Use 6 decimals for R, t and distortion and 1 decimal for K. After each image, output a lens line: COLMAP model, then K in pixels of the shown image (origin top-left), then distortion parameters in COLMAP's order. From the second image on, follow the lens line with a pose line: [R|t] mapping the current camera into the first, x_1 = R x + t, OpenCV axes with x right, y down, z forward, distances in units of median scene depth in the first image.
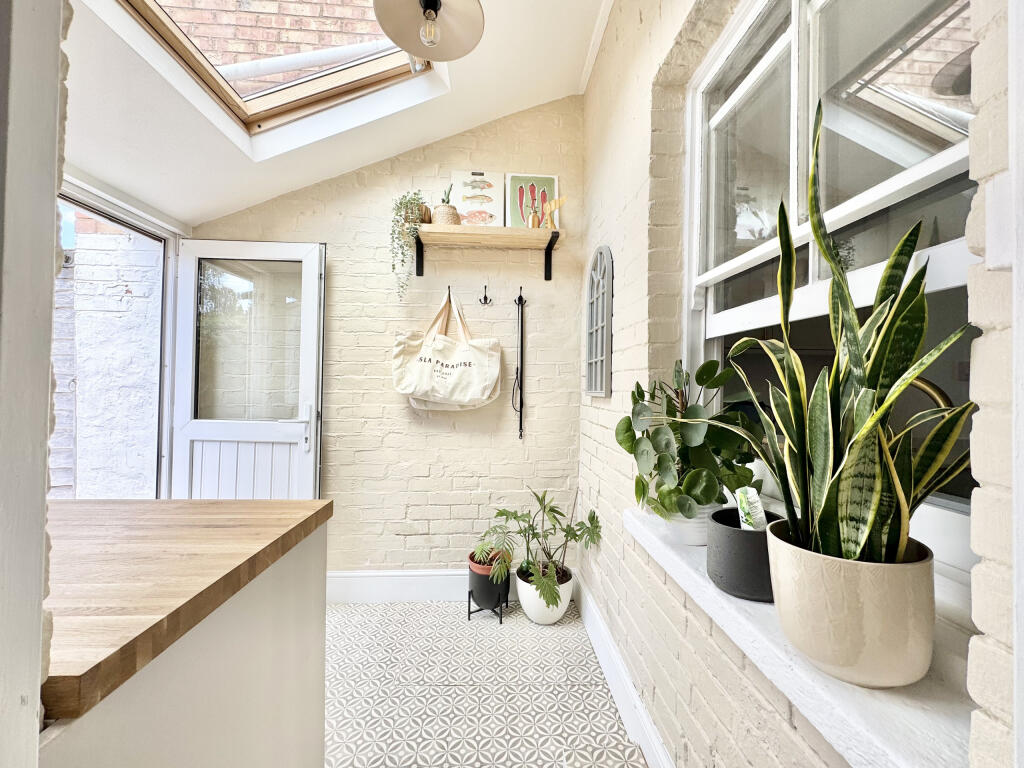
lens RADIAL K [[411.3, 0, 510.6], [0, 411.3, 380.3], [0, 0, 1]] dist [-0.001344, -0.000104]
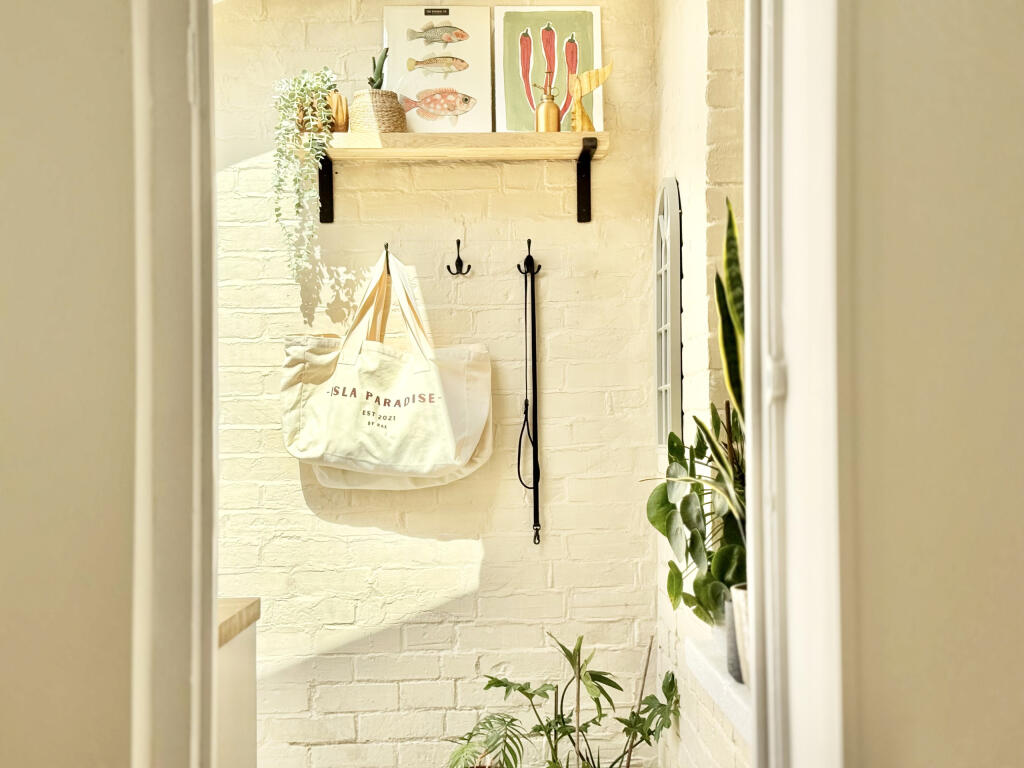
lens RADIAL K [[1429.5, 0, 512.0], [0, 1429.5, 384.0], [0, 0, 1]] dist [0.142594, -0.006796]
pose [[0.998888, -0.025771, -0.039478, 0.071767], [0.025169, 0.999561, -0.015656, -0.025434], [0.039864, 0.014645, 0.999098, -0.768667]]
